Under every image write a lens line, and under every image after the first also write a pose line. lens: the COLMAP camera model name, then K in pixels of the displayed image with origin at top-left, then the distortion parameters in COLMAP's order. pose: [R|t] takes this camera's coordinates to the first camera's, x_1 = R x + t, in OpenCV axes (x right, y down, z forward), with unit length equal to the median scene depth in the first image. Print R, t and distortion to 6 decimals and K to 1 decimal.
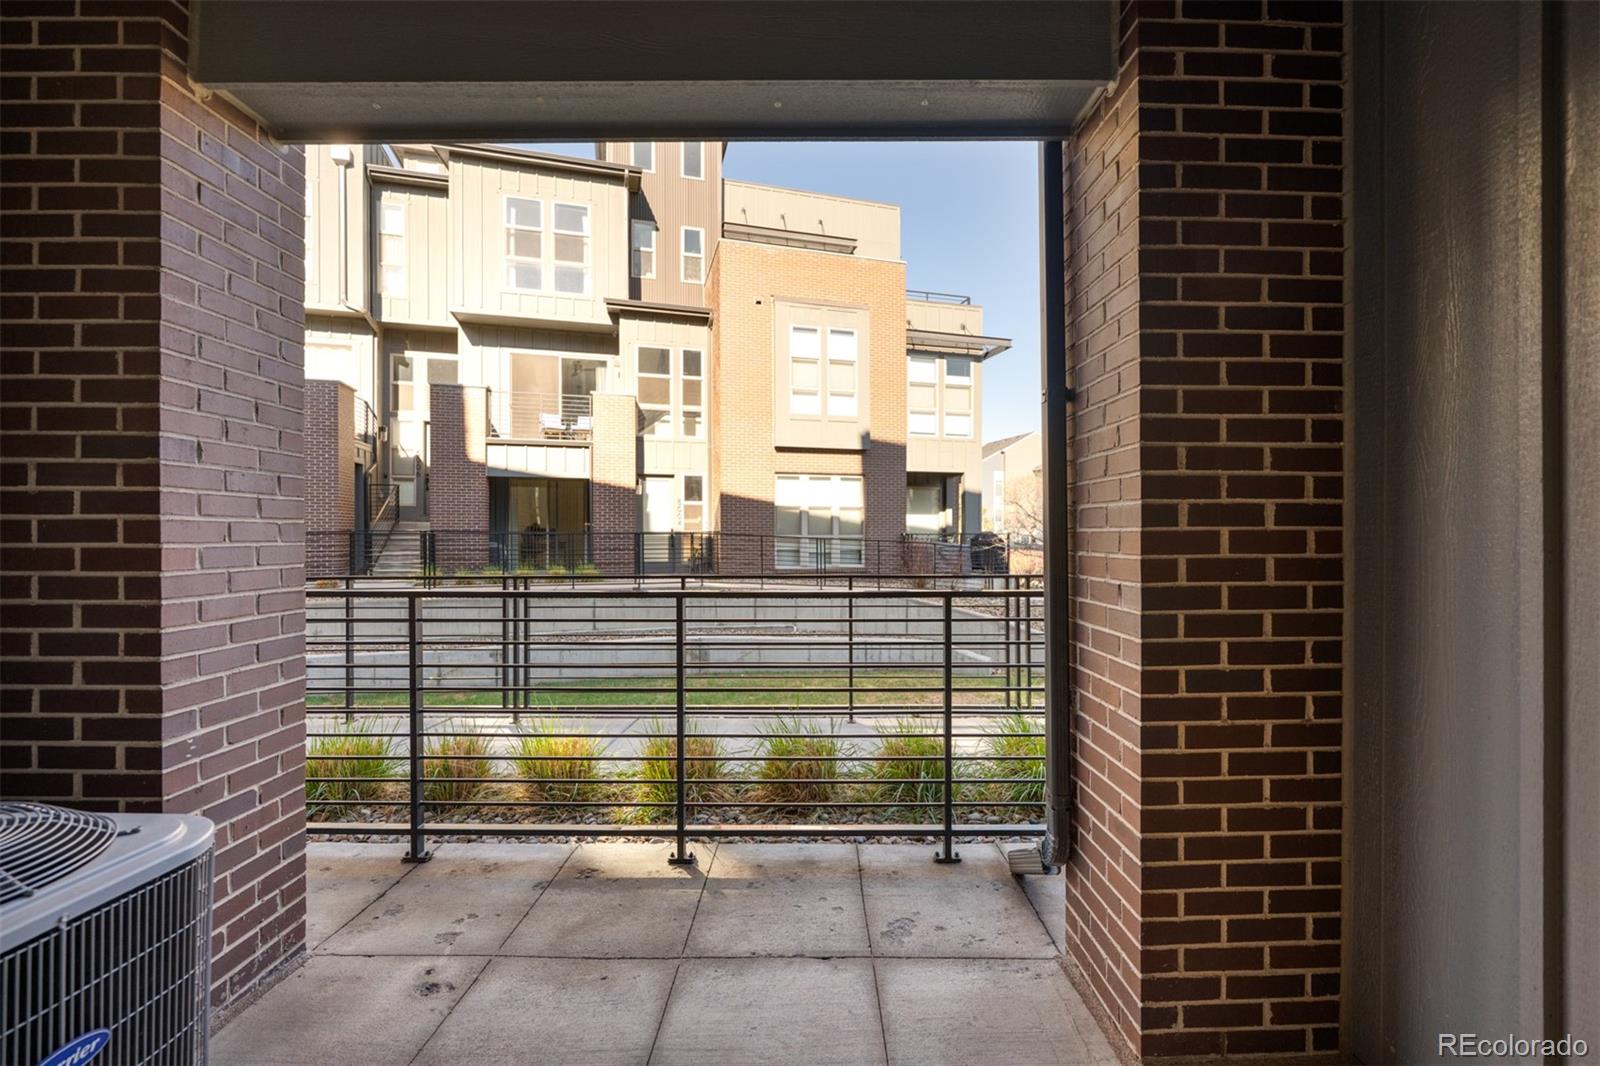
lens RADIAL K [[627.0, 0, 802.2], [0, 627.0, 537.2], [0, 0, 1]] dist [0.002569, 0.000597]
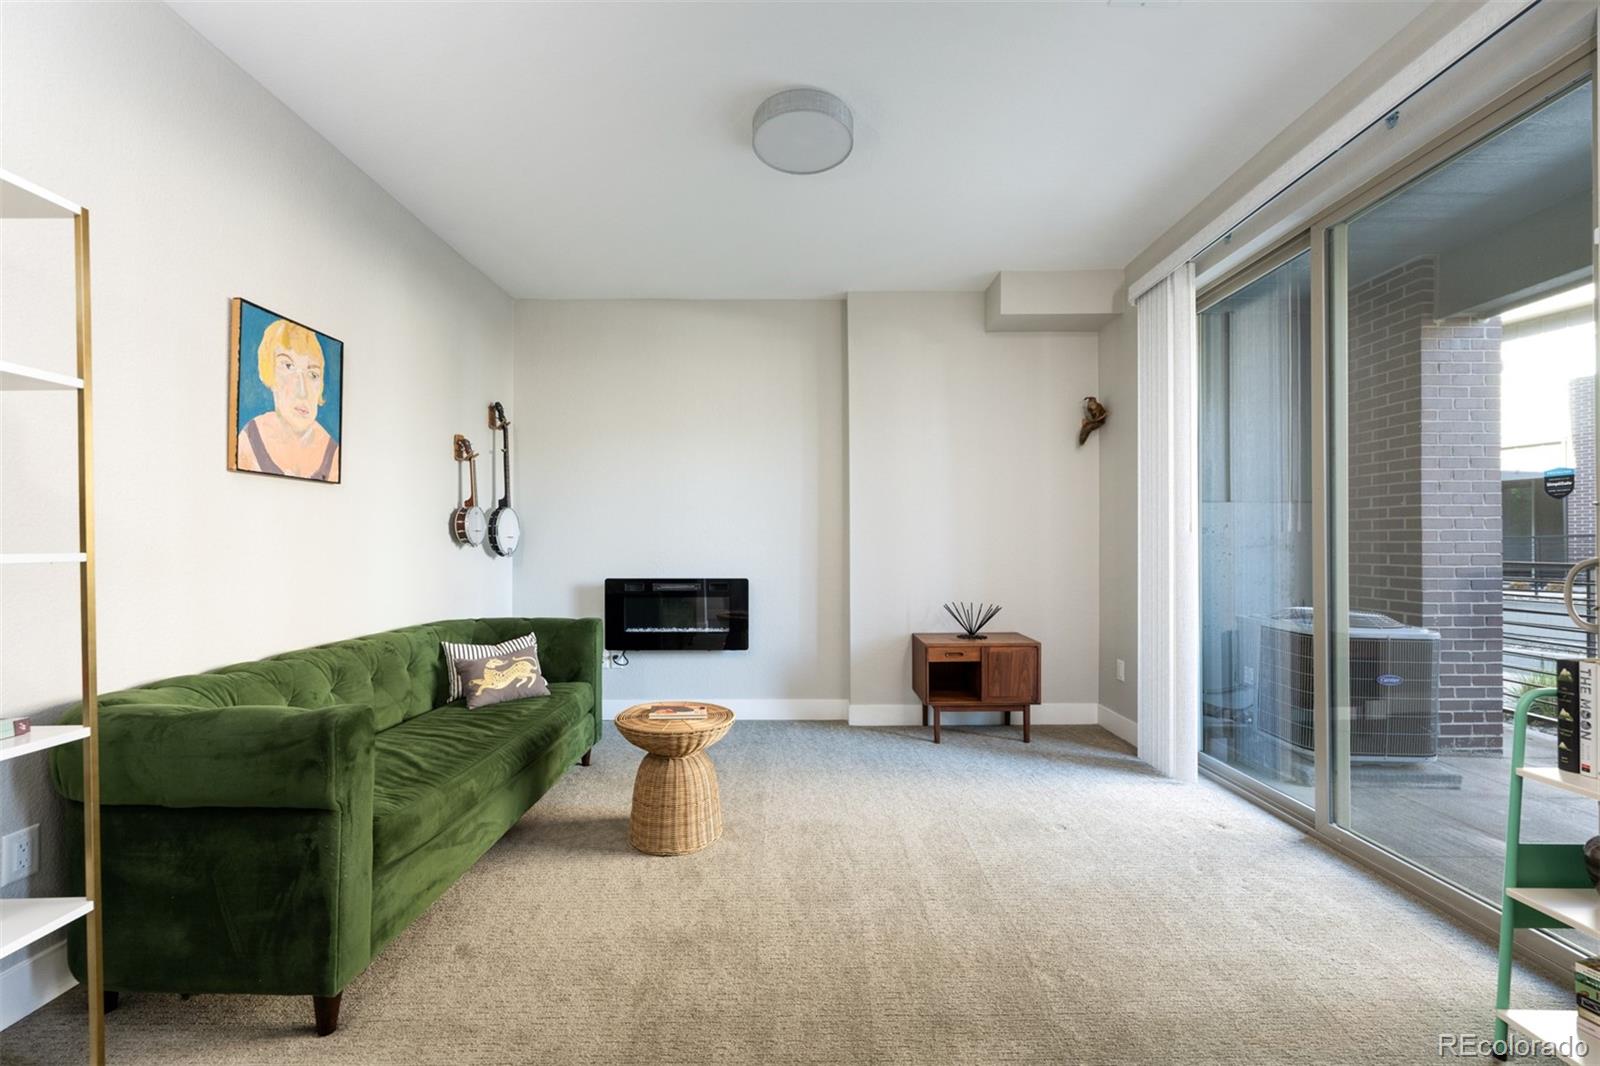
lens RADIAL K [[627.0, 0, 803.6], [0, 627.0, 531.0], [0, 0, 1]] dist [0.002569, 0.000597]
pose [[-0.011198, 0.001294, -0.999936, 1.269665], [0.004129, 0.999991, 0.001247, 0.006279], [0.999929, -0.004114, -0.011203, -1.201325]]
